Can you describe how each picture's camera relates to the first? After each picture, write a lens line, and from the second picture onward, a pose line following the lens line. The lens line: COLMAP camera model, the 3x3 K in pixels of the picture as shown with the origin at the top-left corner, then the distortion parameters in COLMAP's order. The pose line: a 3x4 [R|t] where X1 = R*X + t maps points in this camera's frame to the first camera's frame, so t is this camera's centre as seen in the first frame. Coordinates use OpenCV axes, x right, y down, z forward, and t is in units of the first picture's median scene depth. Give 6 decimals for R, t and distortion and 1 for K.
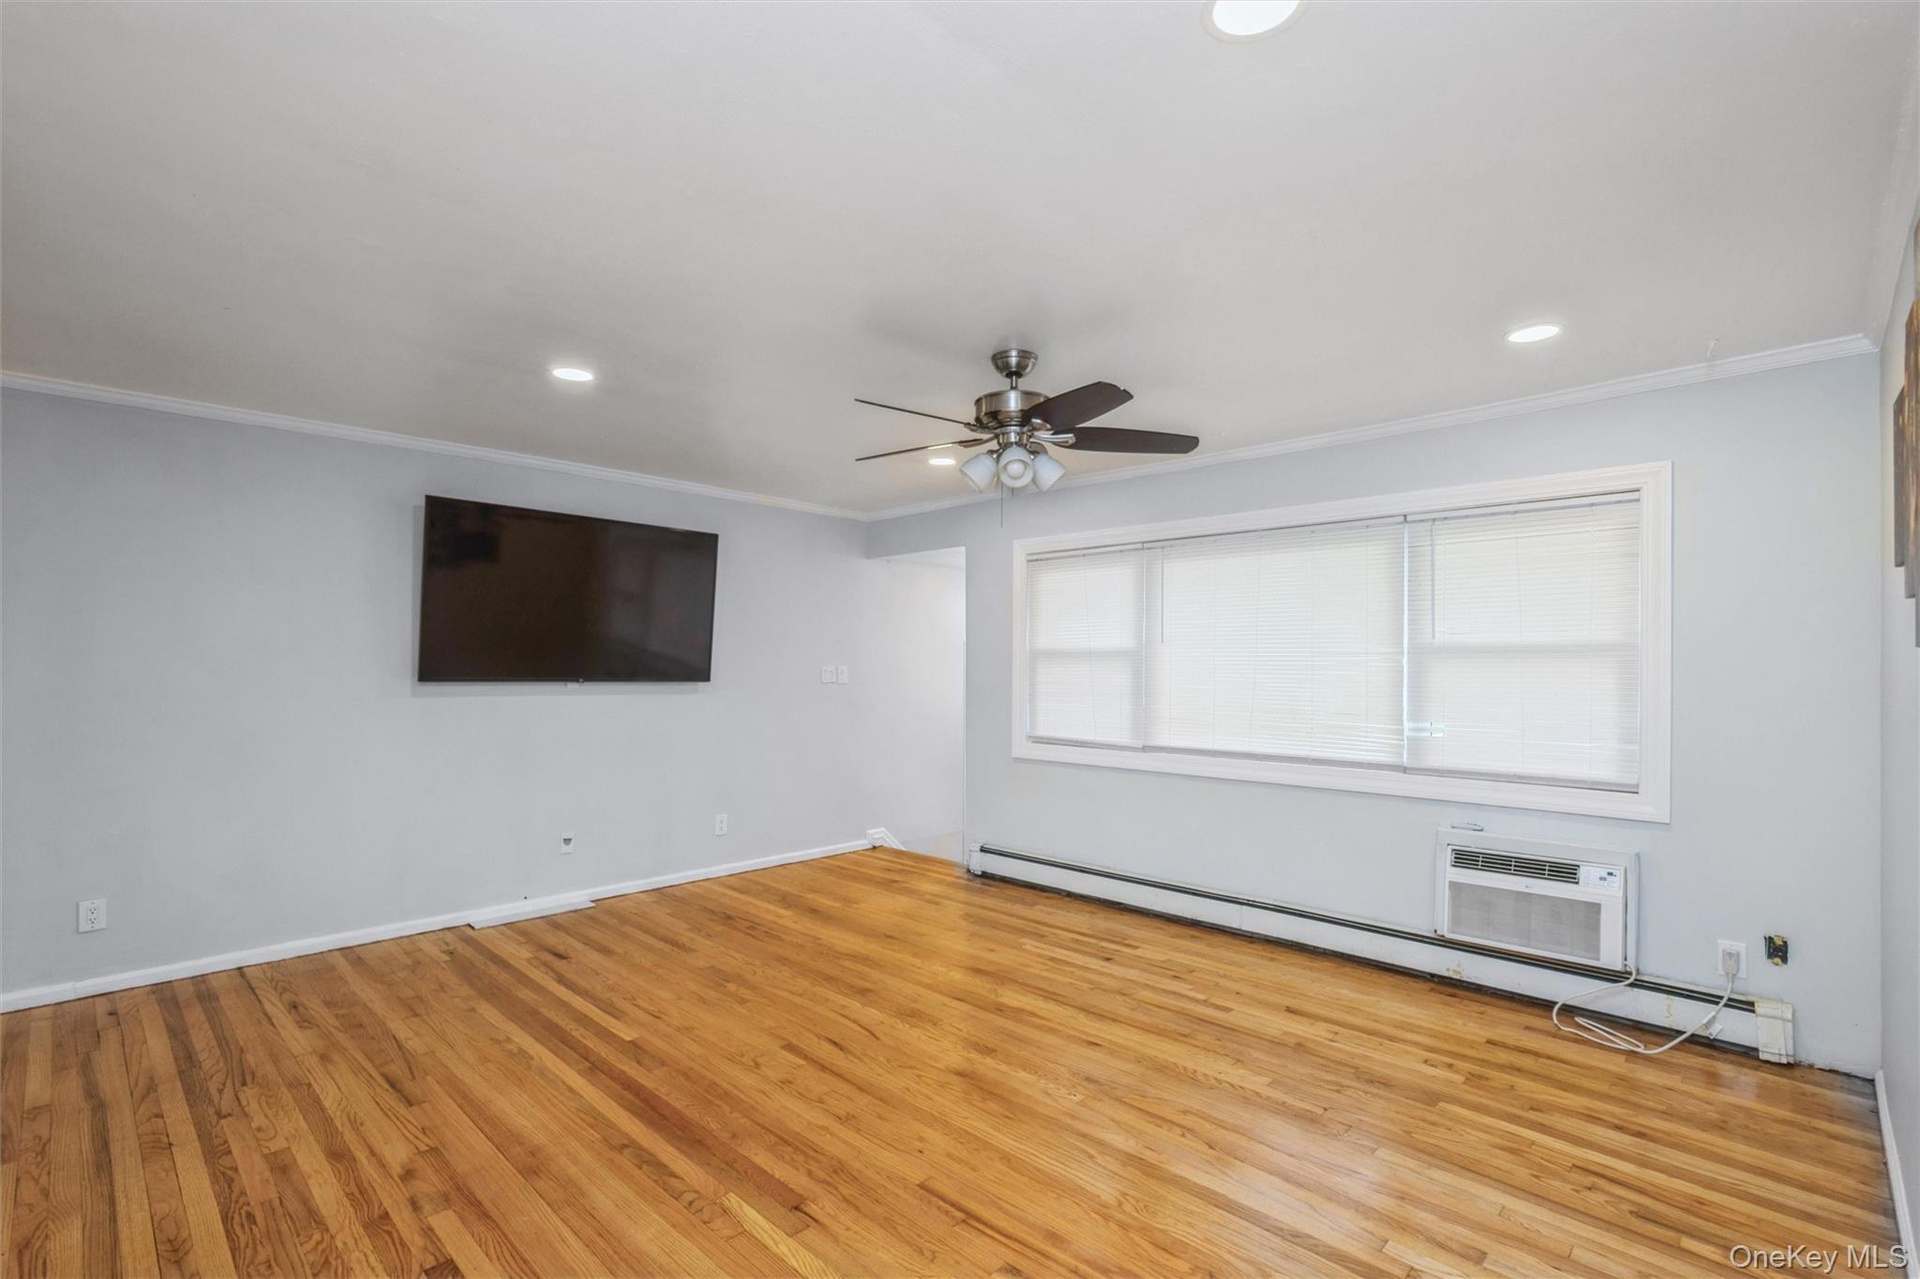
lens RADIAL K [[881.0, 0, 961.7], [0, 881.0, 661.3], [0, 0, 1]] dist [-0.000860, -0.000054]
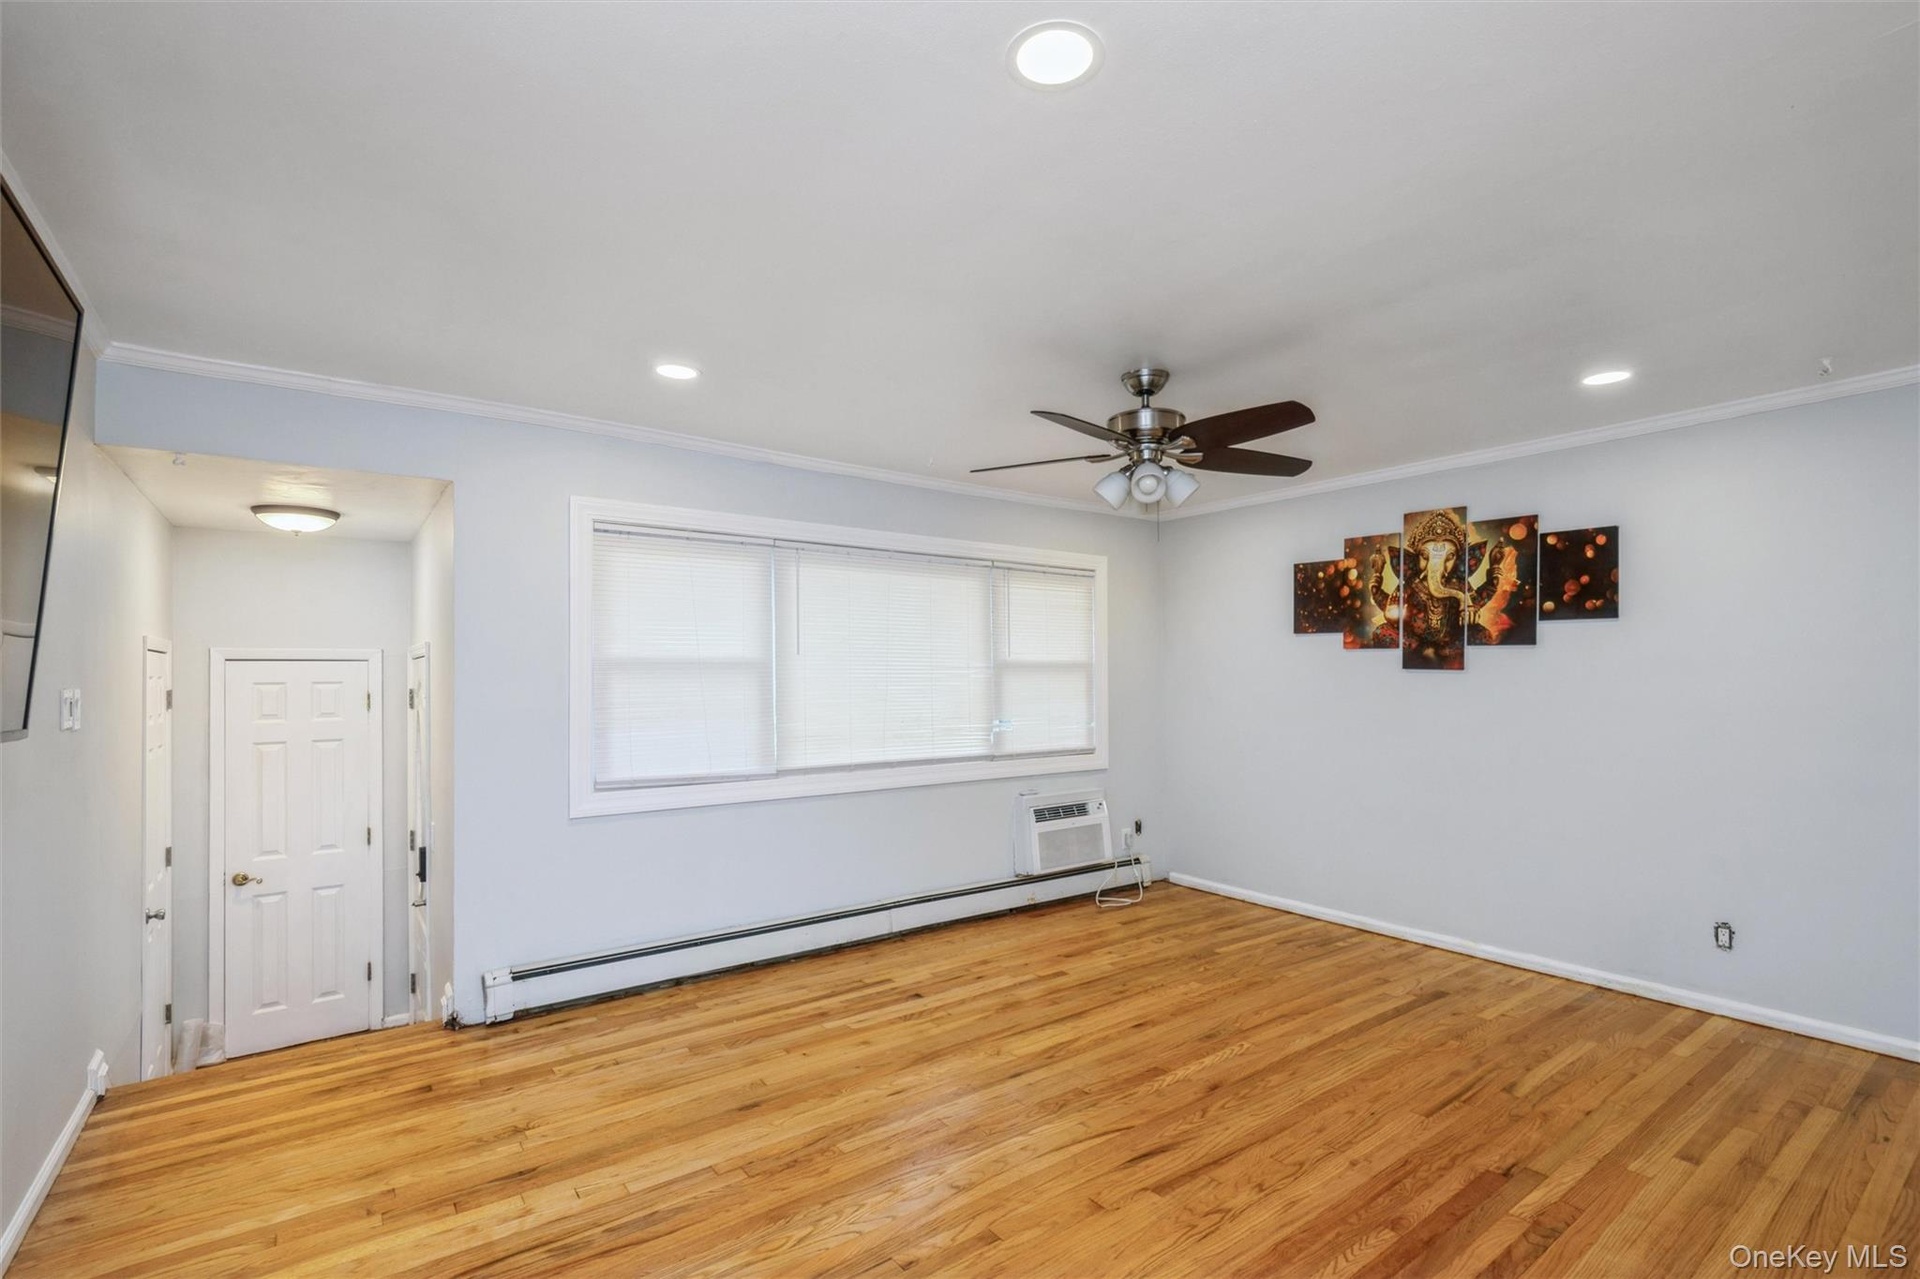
lens RADIAL K [[881.0, 0, 961.7], [0, 881.0, 661.3], [0, 0, 1]] dist [-0.000860, -0.000054]
pose [[0.157971, 0.012687, 0.987362, -0.845814], [-0.000108, 0.999918, -0.012831, -0.002462], [-0.987444, 0.001921, 0.157959, 0.912357]]
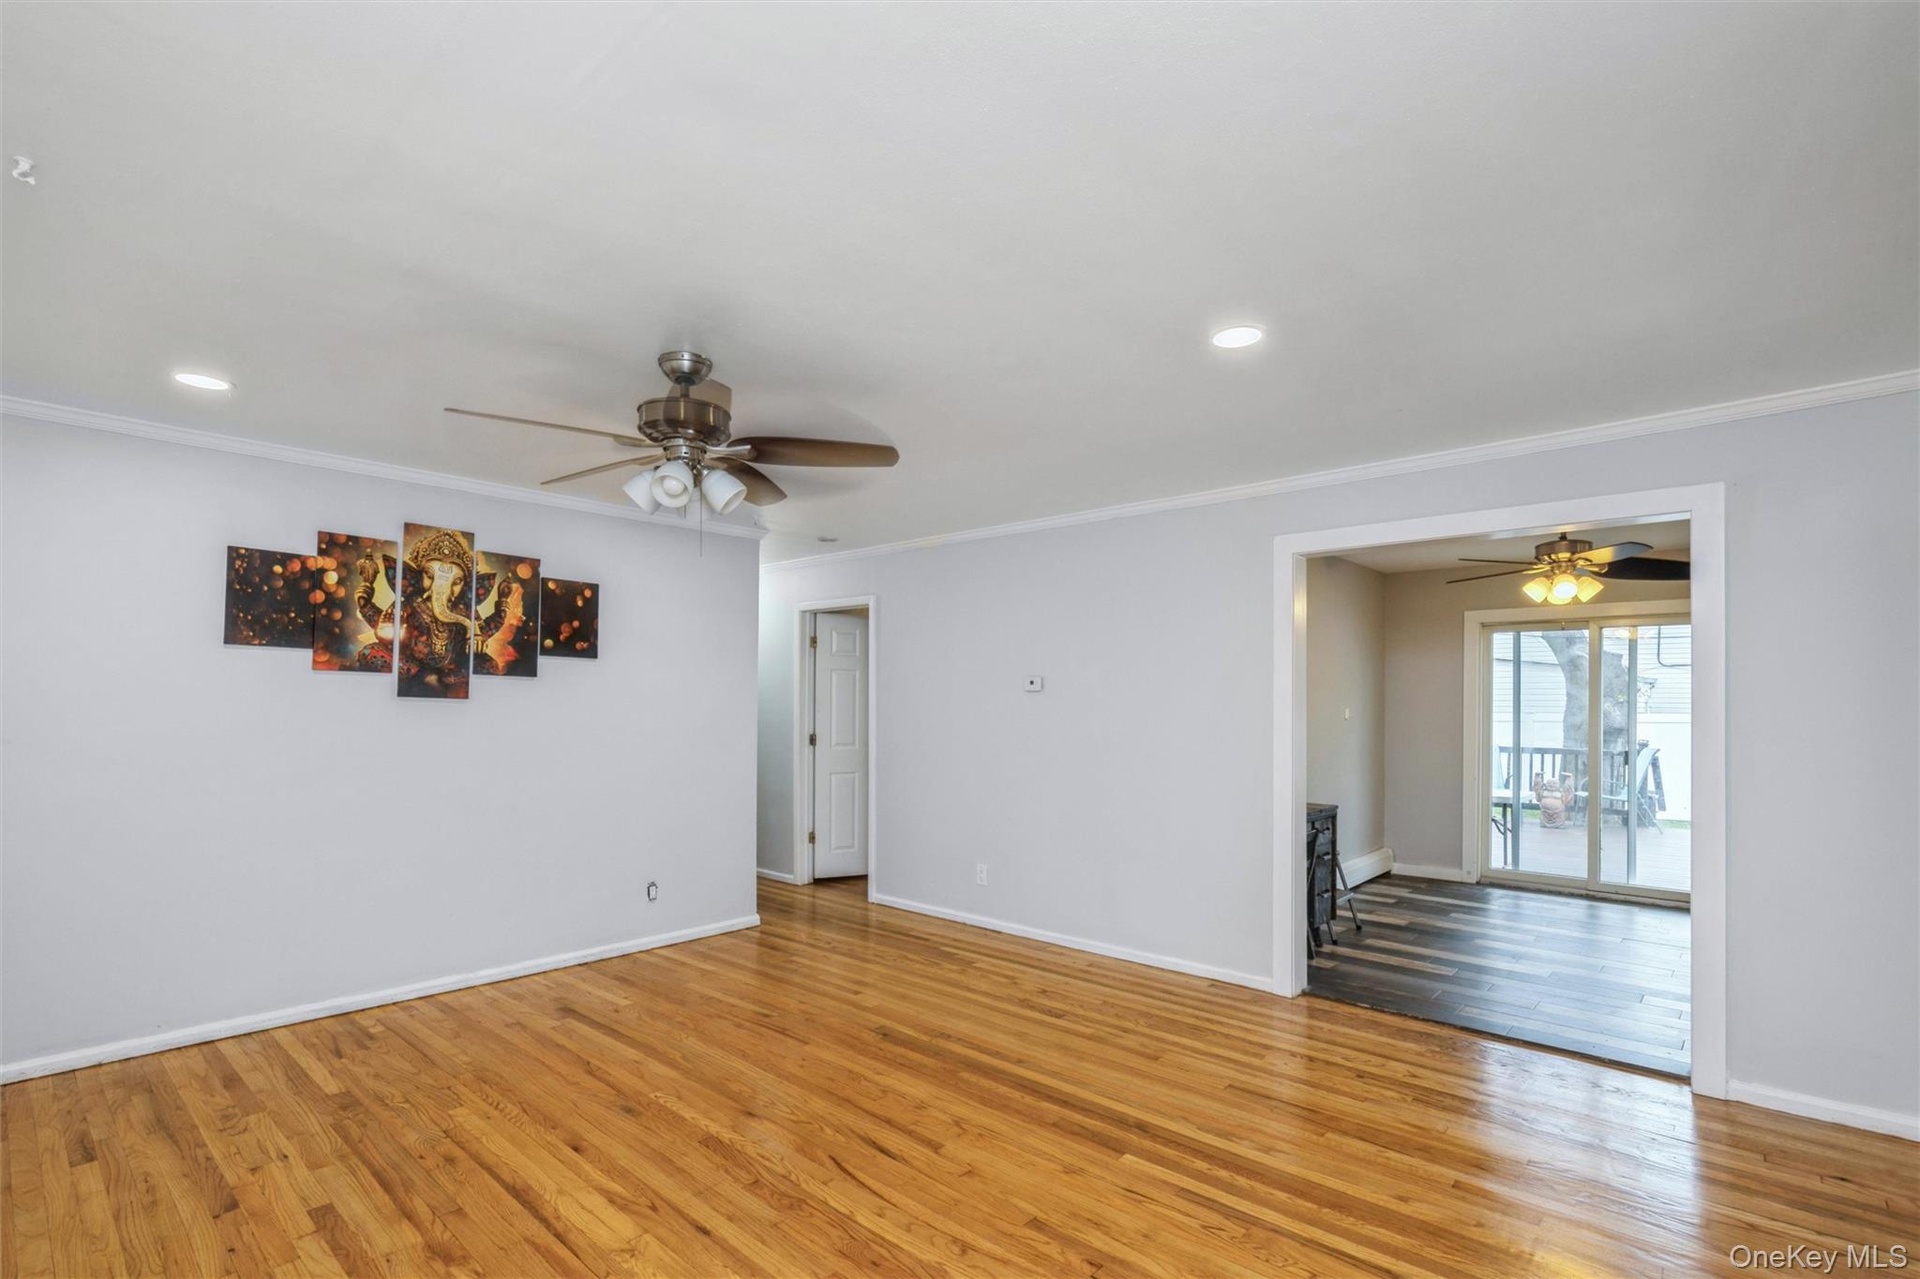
lens RADIAL K [[898.6, 0, 966.9], [0, 898.6, 692.0], [0, 0, 1]] dist [-0.001089, -0.000153]
pose [[-0.999155, -0.011540, -0.039435, -0.164332], [-0.010837, 0.999780, -0.017977, -0.001011], [0.039634, -0.017535, -0.999060, 1.663929]]
